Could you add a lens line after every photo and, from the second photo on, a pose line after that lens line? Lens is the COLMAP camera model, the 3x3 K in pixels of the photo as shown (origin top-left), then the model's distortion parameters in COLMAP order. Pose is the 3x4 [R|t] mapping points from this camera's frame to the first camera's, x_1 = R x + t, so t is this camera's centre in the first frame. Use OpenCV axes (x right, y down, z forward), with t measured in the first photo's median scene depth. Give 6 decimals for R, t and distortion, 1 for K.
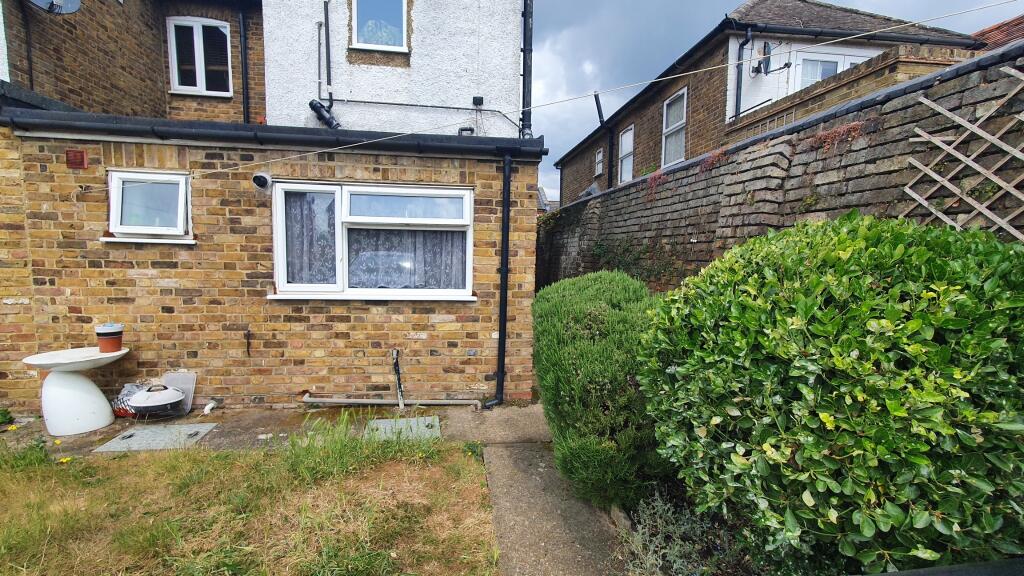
lens RADIAL K [[393.7, 0, 516.4], [0, 393.7, 281.6], [0, 0, 1]] dist [0.000670, 0.000038]
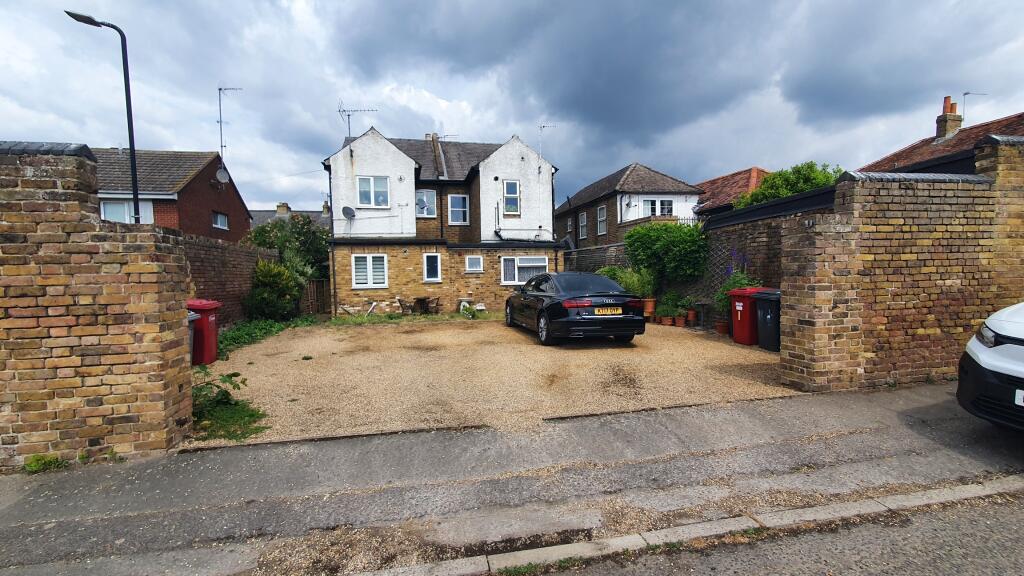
lens RADIAL K [[393.7, 0, 504.9], [0, 393.7, 291.0], [0, 0, 1]] dist [0.000670, 0.000038]
pose [[0.996319, -0.042245, 0.074594, -0.864755], [0.044734, 0.998486, -0.032011, 0.229507], [-0.073128, 0.035230, 0.996700, -2.965978]]
